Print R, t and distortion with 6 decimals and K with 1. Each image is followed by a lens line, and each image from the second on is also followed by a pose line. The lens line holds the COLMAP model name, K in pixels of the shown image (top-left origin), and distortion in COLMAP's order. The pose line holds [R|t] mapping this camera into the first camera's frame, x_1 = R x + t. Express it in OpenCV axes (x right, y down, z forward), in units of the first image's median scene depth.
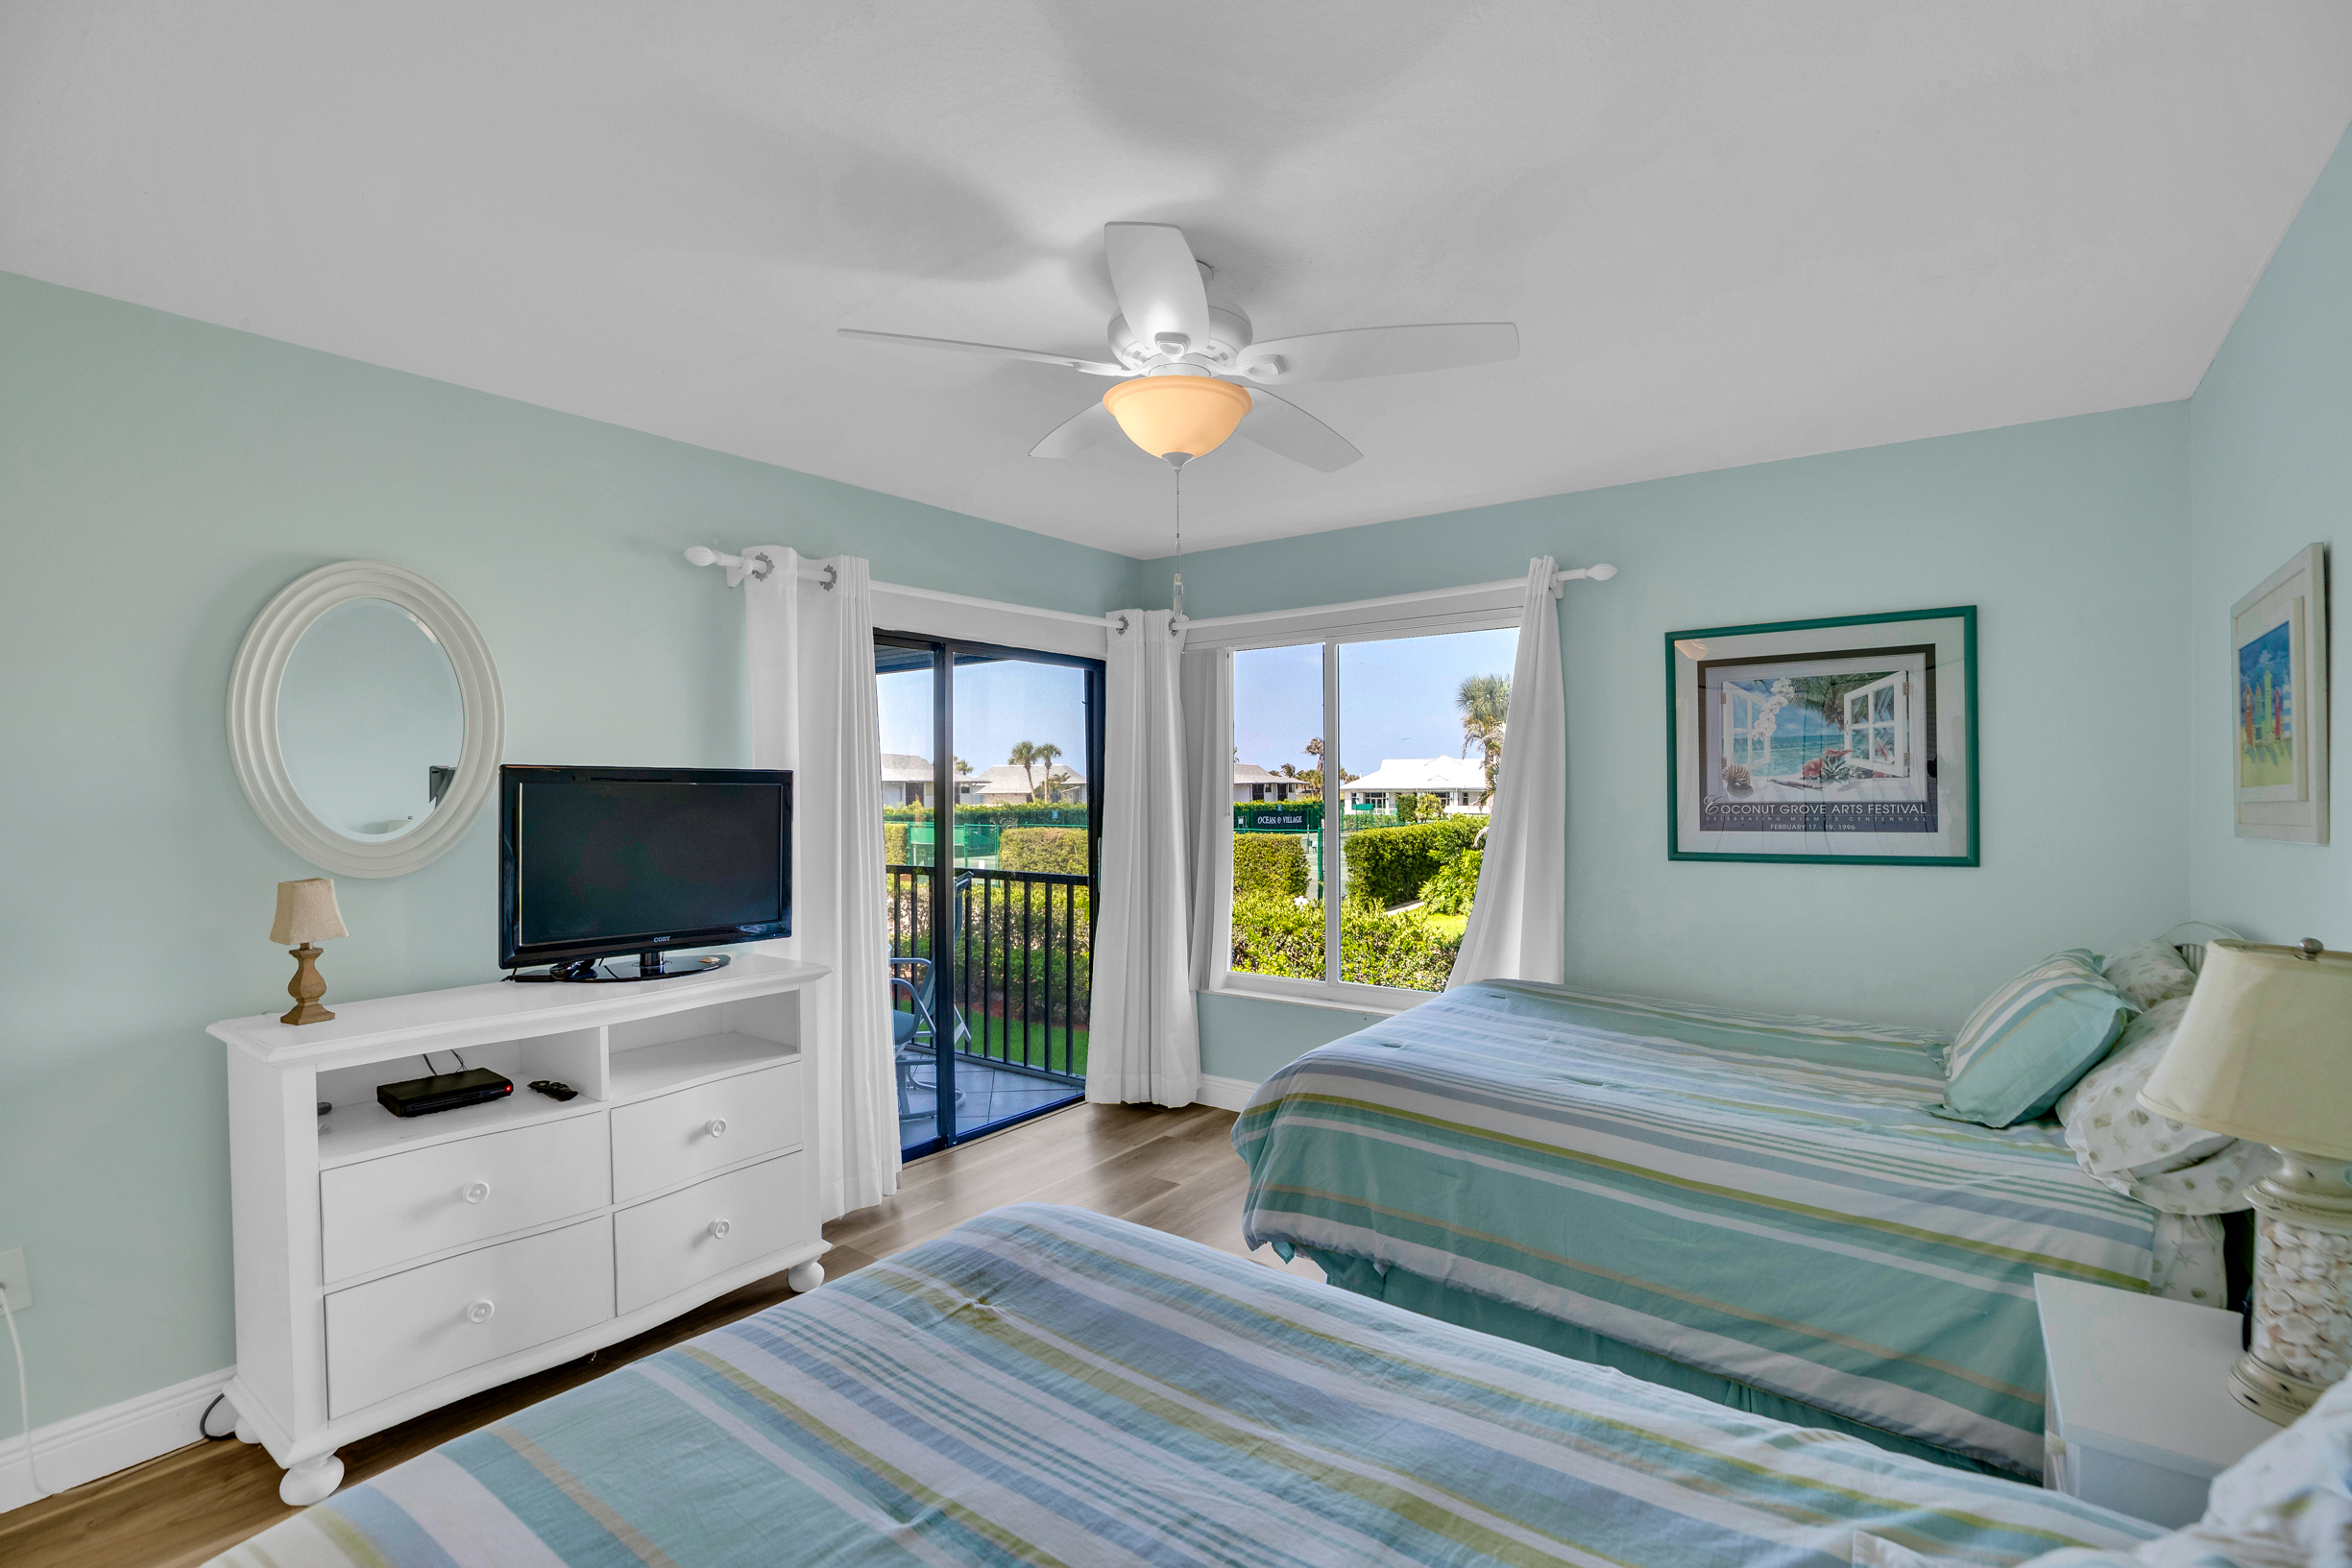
lens RADIAL K [[1081.6, 0, 1195.4], [0, 1081.6, 785.9], [0, 0, 1]] dist [-0.043717, 0.013045]
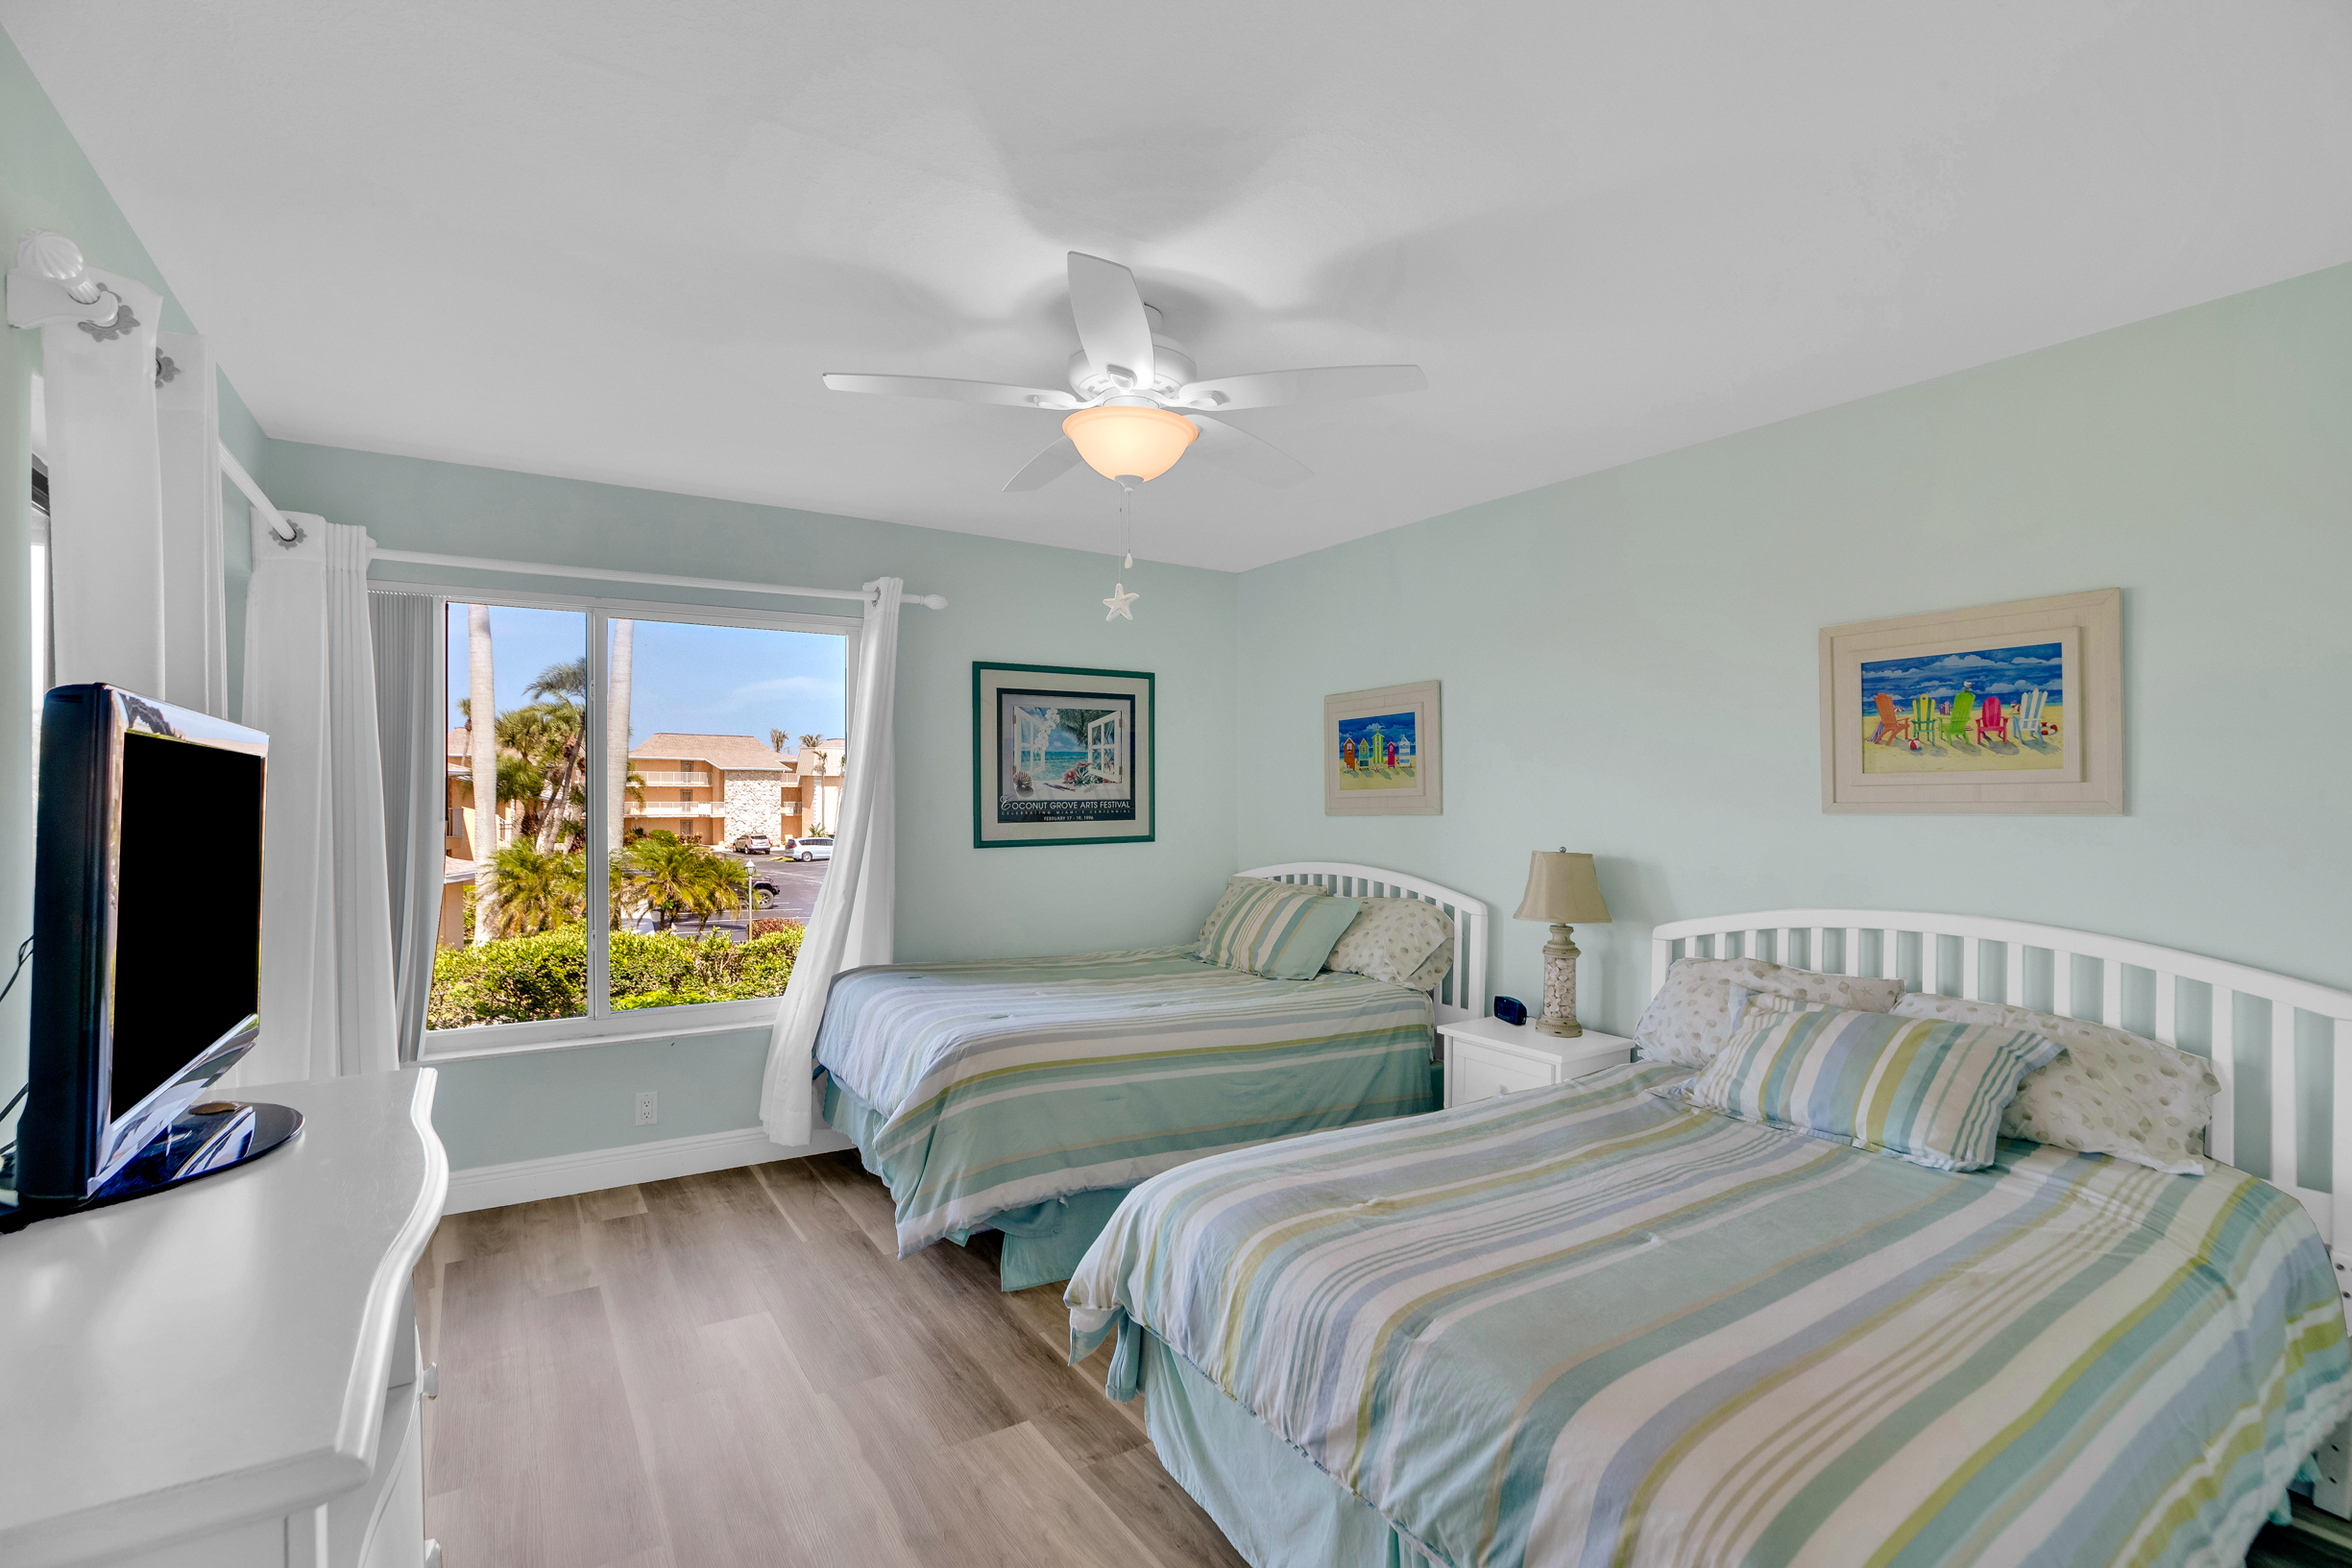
lens RADIAL K [[1092.9, 0, 1187.3], [0, 1092.9, 785.6], [0, 0, 1]] dist [-0.041731, -0.000110]
pose [[0.346400, 0.015184, 0.937964, -0.697545], [-0.004630, 0.999884, -0.014477, 0.016463], [-0.938076, 0.000672, 0.346430, 0.375935]]
